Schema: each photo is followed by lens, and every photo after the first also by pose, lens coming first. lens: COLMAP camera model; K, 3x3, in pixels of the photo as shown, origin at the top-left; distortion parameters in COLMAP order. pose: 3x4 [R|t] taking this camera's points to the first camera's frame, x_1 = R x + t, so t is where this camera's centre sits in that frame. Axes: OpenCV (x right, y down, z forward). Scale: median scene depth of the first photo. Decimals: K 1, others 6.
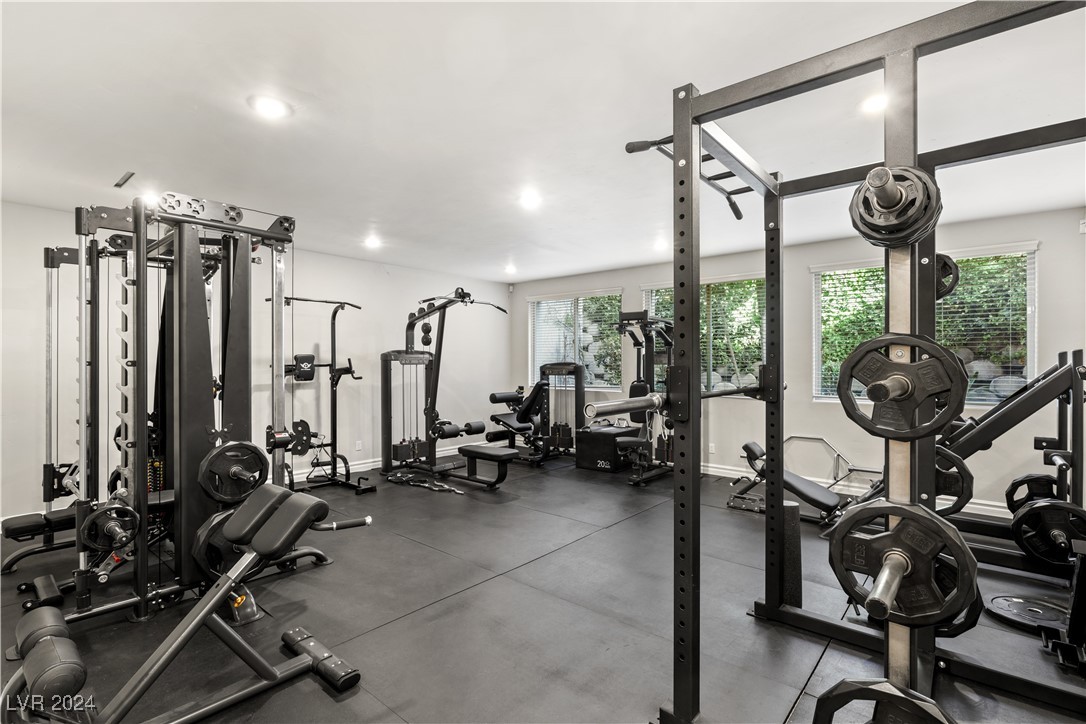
lens RADIAL K [[525.5, 0, 540.6], [0, 525.5, 365.1], [0, 0, 1]] dist [-0.004509, 0.000481]
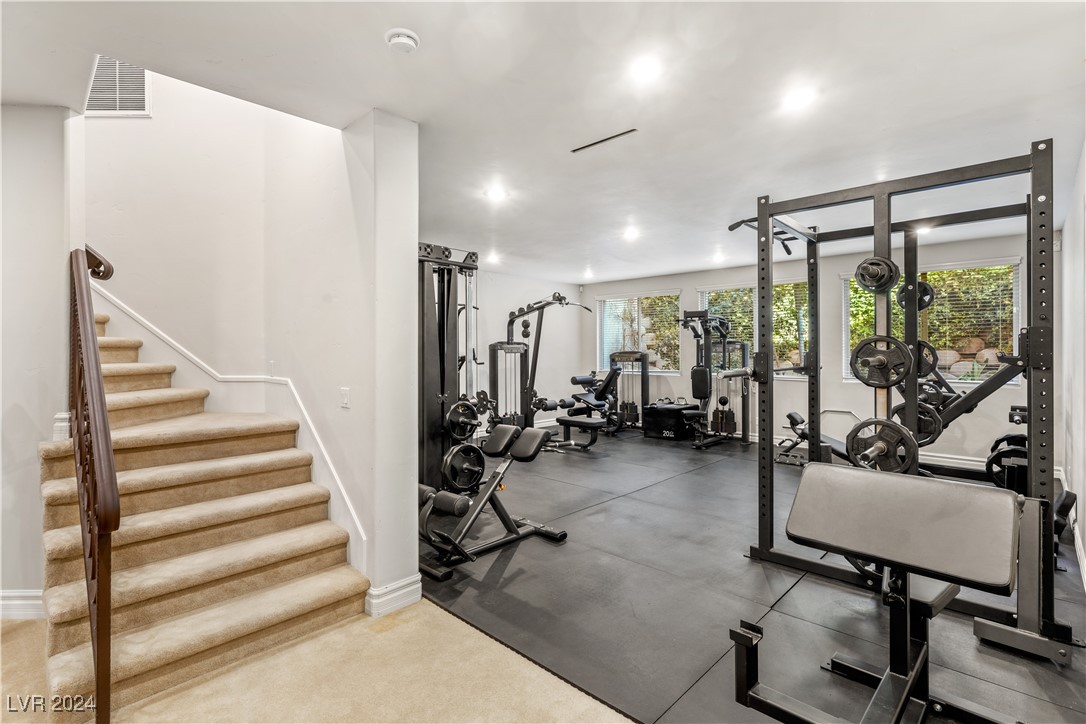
lens RADIAL K [[514.4, 0, 545.3], [0, 514.4, 353.0], [0, 0, 1]] dist [0.000408, -0.000280]
pose [[0.998691, -0.001869, -0.051118, -0.119479], [0.001735, 0.999995, -0.002661, 0.002522], [0.051123, 0.002569, 0.998689, -0.246297]]
